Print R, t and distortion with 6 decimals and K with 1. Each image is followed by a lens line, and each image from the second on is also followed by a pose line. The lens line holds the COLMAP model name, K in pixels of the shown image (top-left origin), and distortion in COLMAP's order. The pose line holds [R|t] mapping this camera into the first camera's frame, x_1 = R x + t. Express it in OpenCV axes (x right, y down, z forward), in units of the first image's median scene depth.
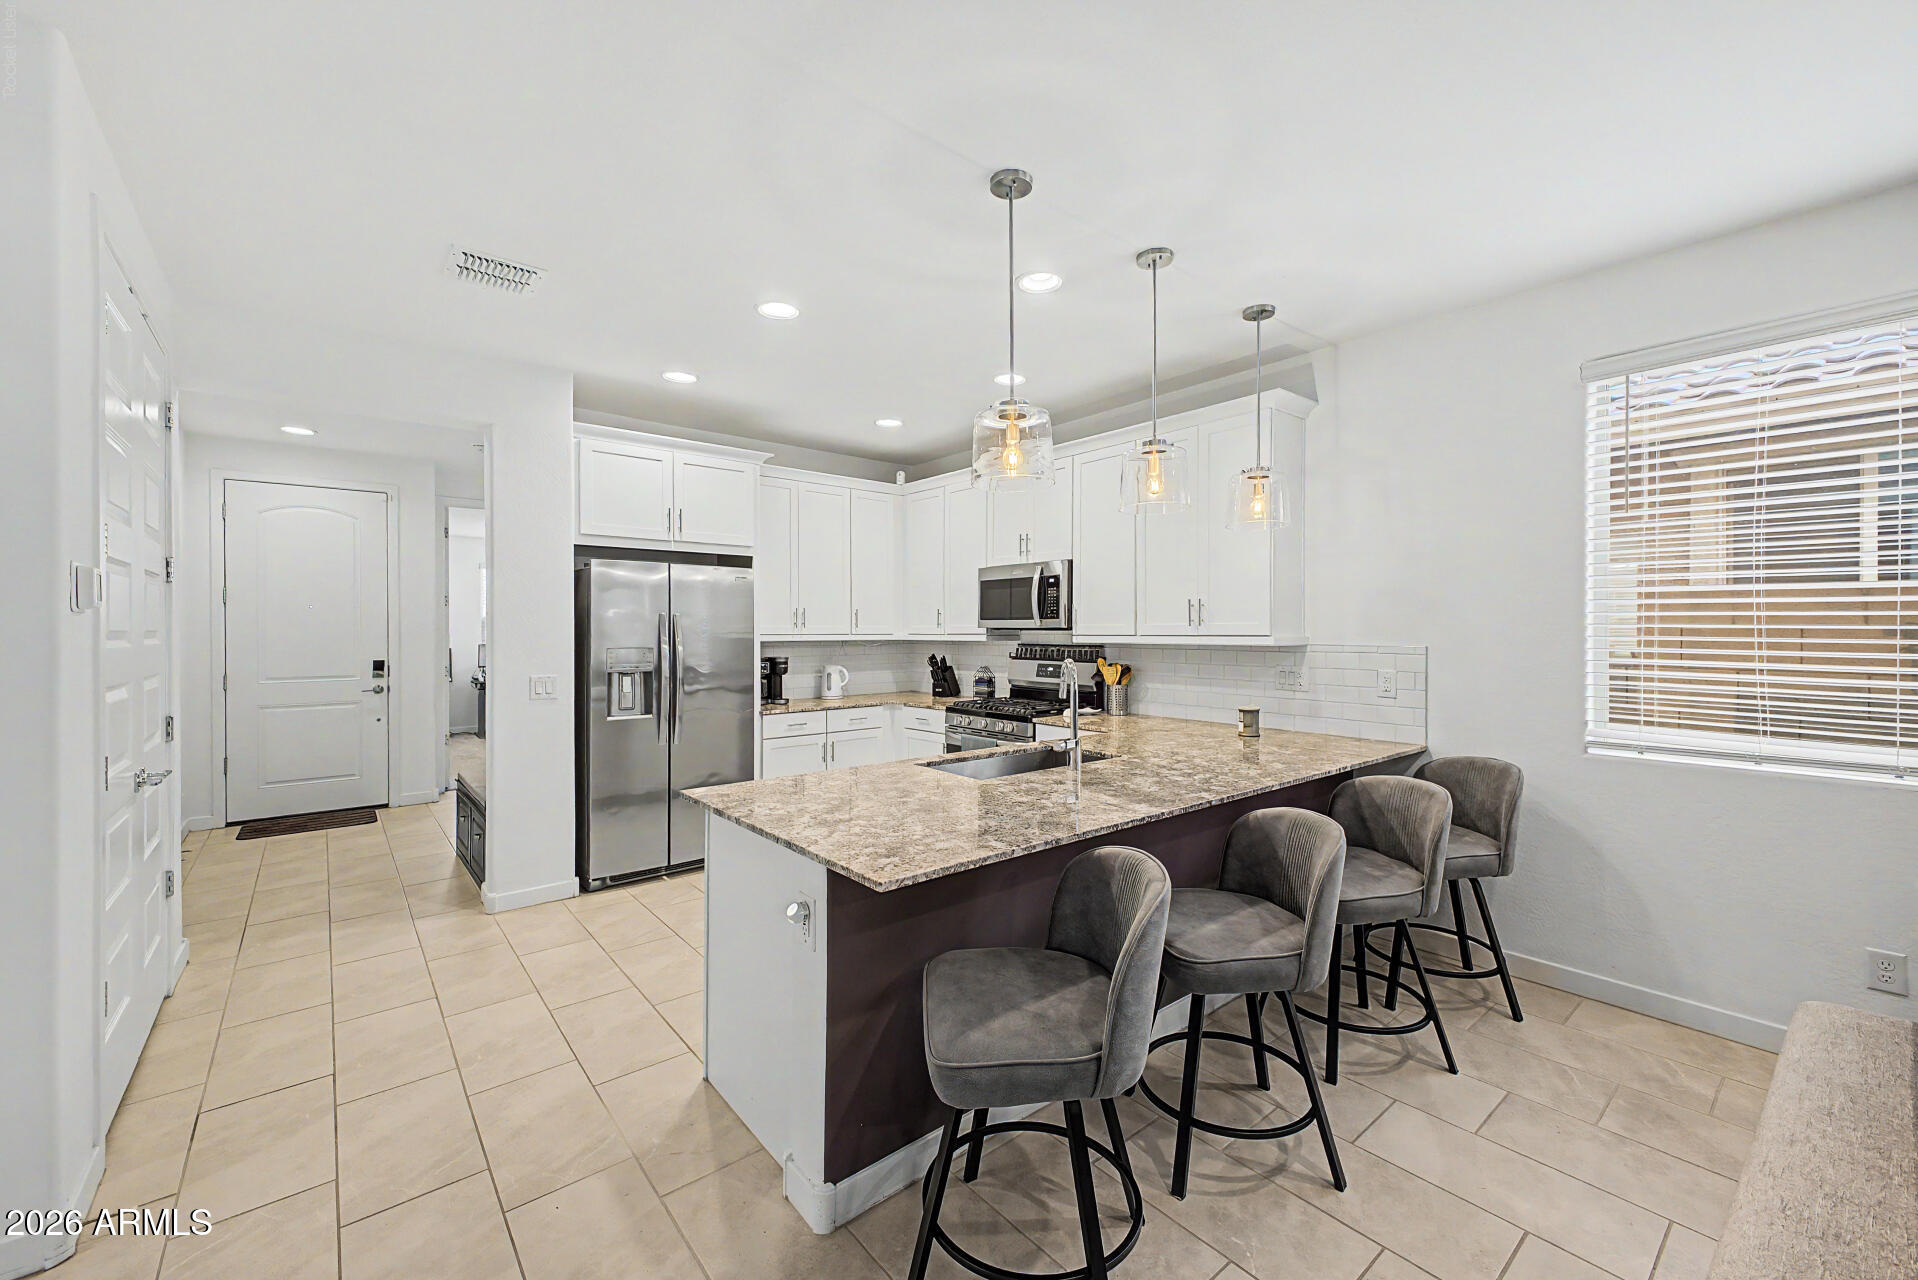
lens RADIAL K [[761.4, 0, 964.2], [0, 761.4, 630.9], [0, 0, 1]] dist [0.011984, -0.003429]
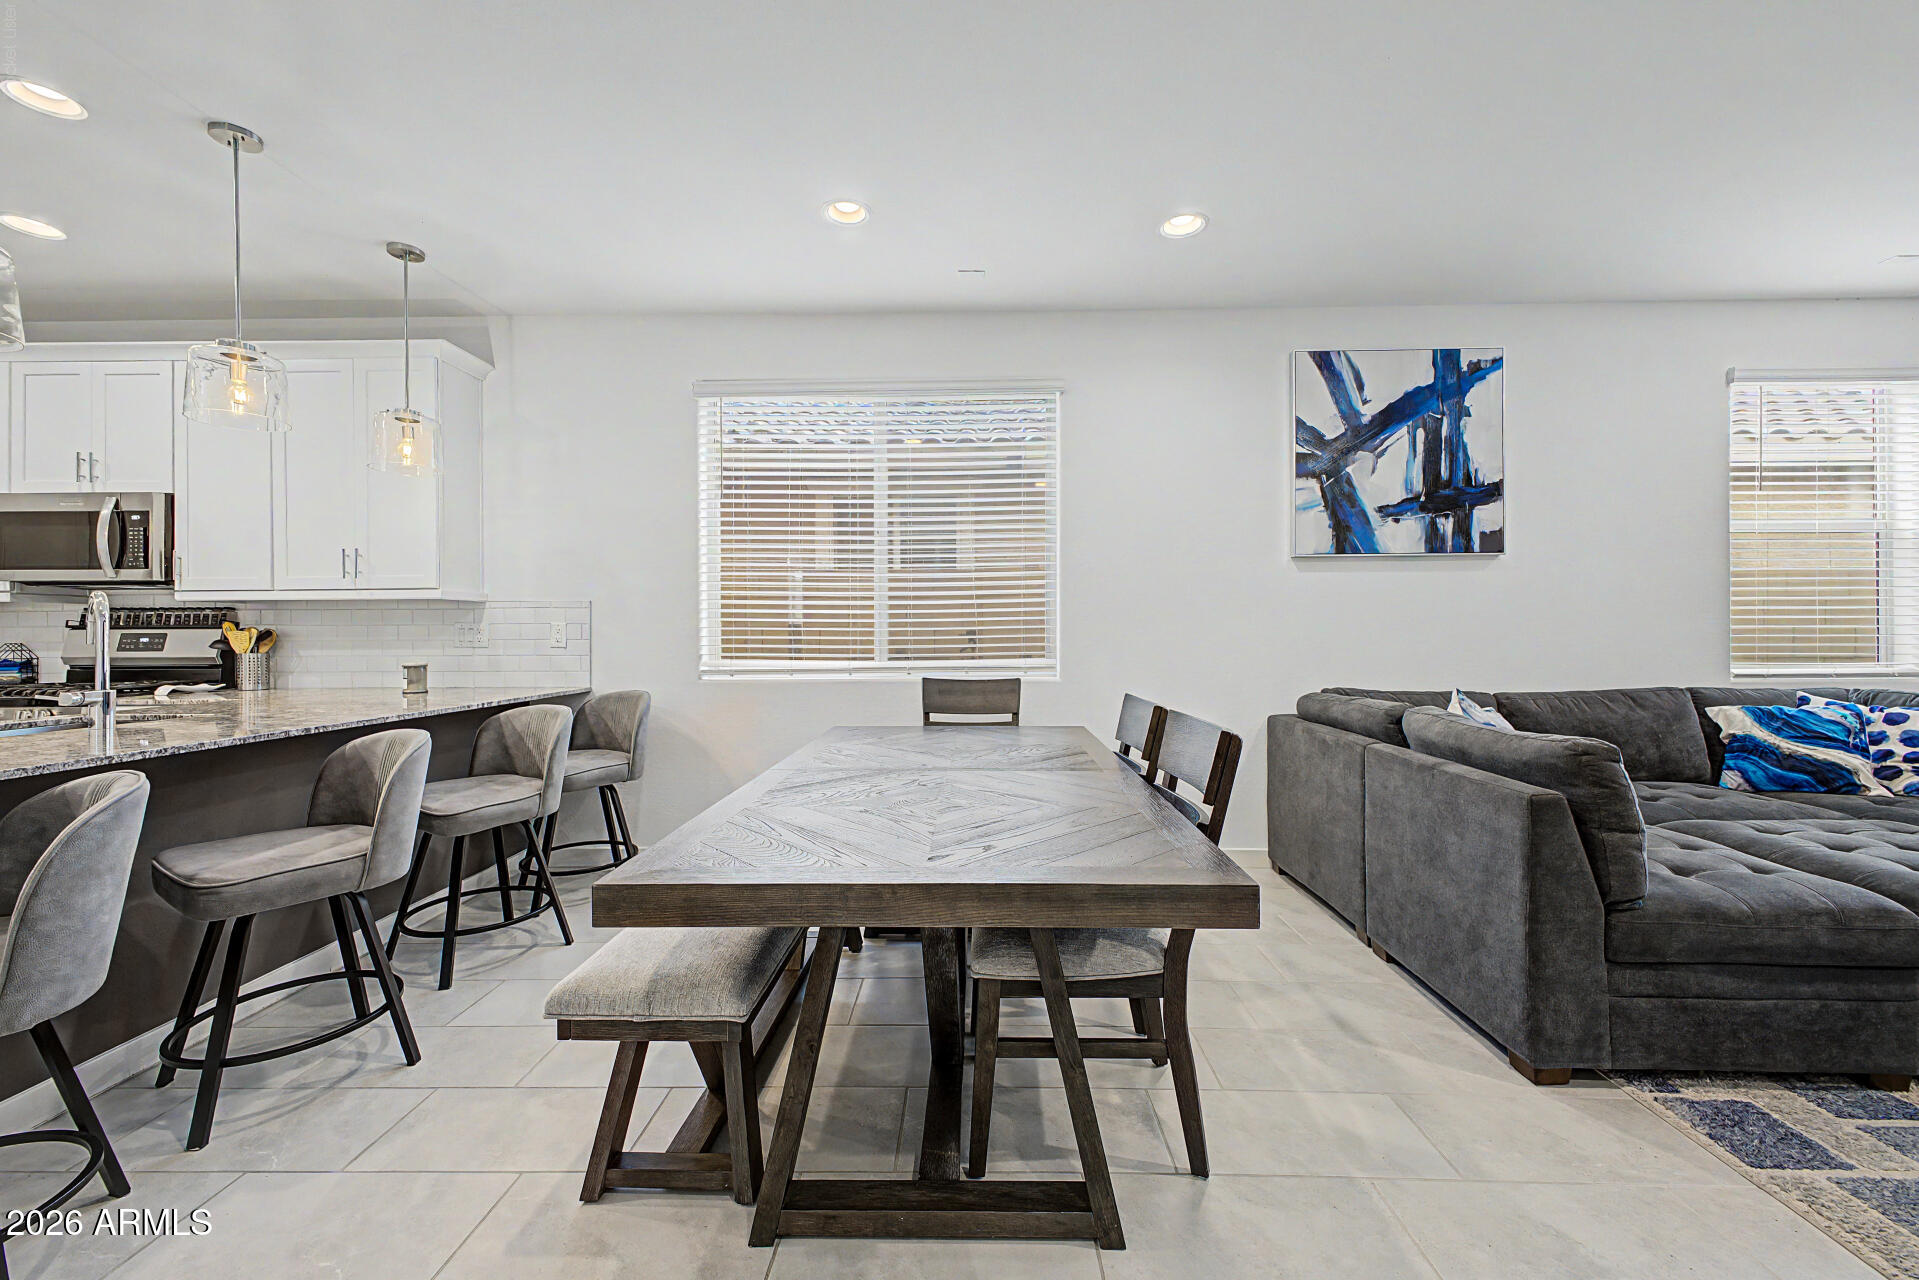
lens RADIAL K [[761.8, 0, 960.8], [0, 761.8, 630.9], [0, 0, 1]] dist [0.011984, -0.003429]
pose [[0.658017, -0.001206, 0.753002, 0.085755], [0.006502, 0.999971, -0.004080, 0.059168], [-0.752975, 0.007581, 0.658005, -0.135838]]
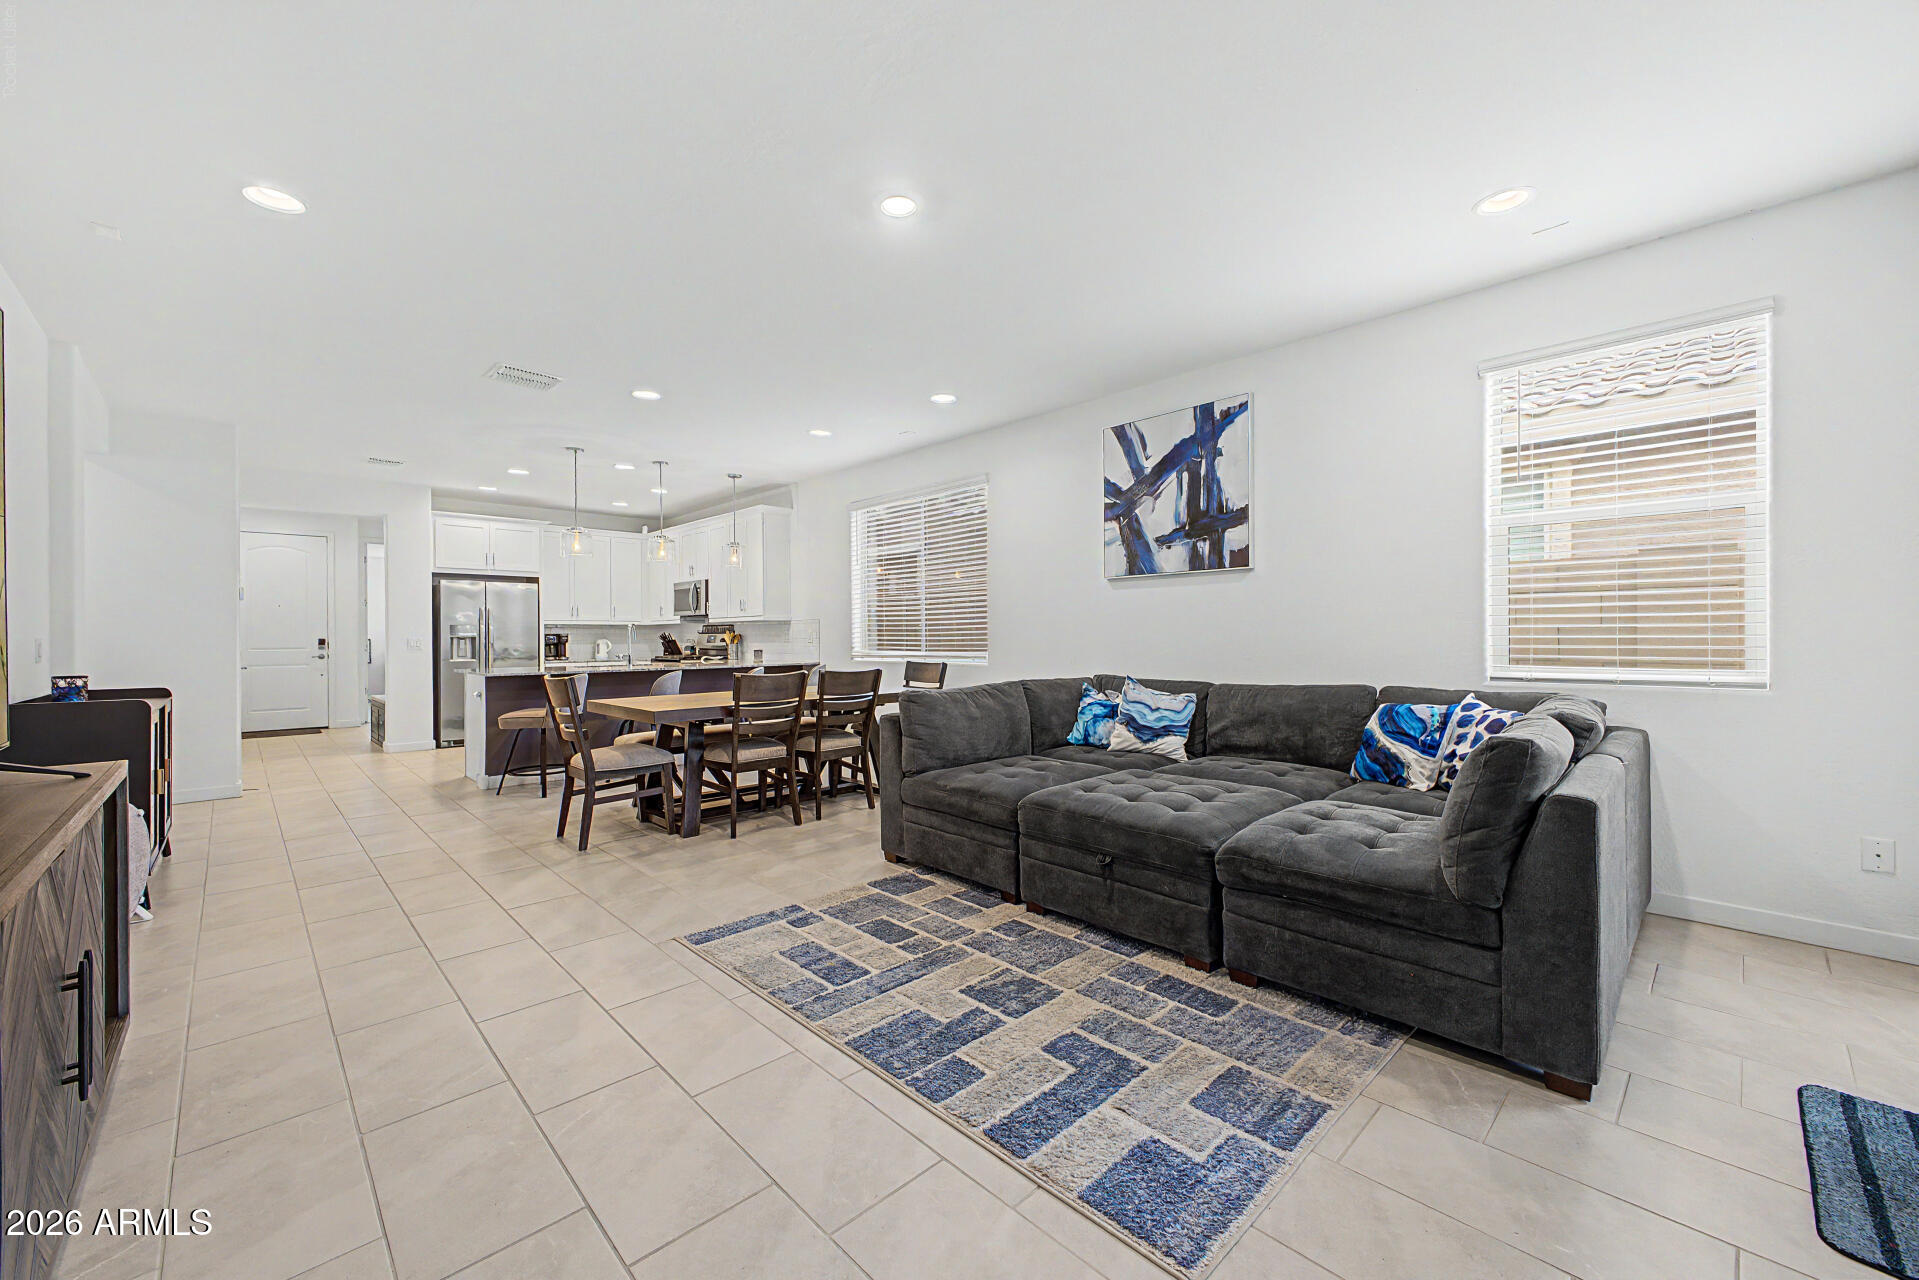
lens RADIAL K [[761.8, 0, 970.7], [0, 761.8, 634.8], [0, 0, 1]] dist [0.011984, -0.003429]
pose [[0.997482, -0.005517, 0.070712, 0.716102], [0.005921, 0.999967, -0.005504, 0.065675], [-0.070679, 0.005909, 0.997482, -1.042604]]
